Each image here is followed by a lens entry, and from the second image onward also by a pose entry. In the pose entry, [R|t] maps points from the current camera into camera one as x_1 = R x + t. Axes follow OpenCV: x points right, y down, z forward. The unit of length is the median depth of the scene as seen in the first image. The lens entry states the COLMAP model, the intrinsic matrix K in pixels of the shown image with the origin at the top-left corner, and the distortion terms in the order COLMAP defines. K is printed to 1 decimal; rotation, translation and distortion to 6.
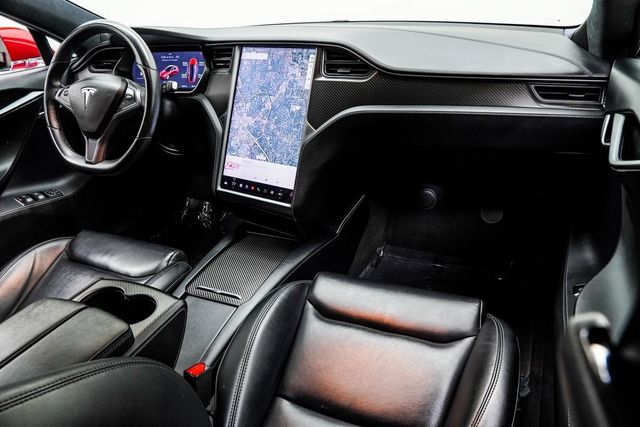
lens RADIAL K [[481.0, 0, 320.0], [0, 481.0, 213.5], [0, 0, 1]] dist [-0.146287, 0.126697]
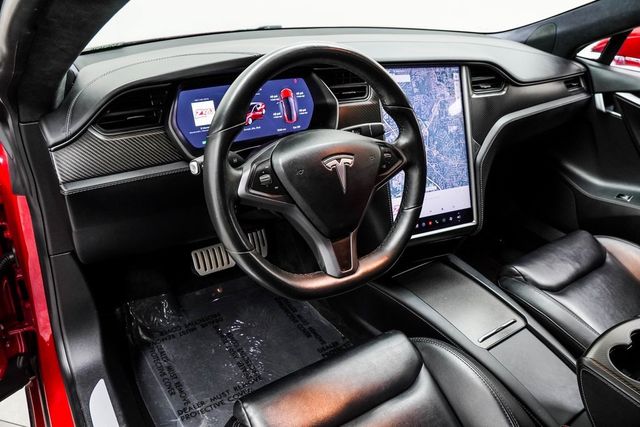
lens RADIAL K [[481.0, 0, 320.0], [0, 481.0, 213.5], [0, 0, 1]] dist [-0.146287, 0.126697]
pose [[0.525967, -0.330481, 0.783672, -0.977513], [0.297629, 0.934678, 0.194406, -0.315749], [-0.796728, 0.130993, 0.589970, 0.639327]]
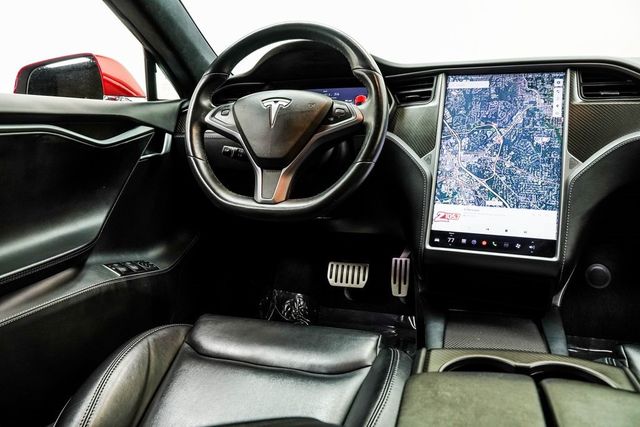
lens RADIAL K [[481.0, 0, 320.0], [0, 481.0, 213.5], [0, 0, 1]] dist [-0.146287, 0.126697]
pose [[0.991176, 0.014966, 0.131708, -0.504851], [0.021475, 0.962350, -0.270965, 0.100613], [-0.130804, 0.271402, 0.953536, 0.317039]]
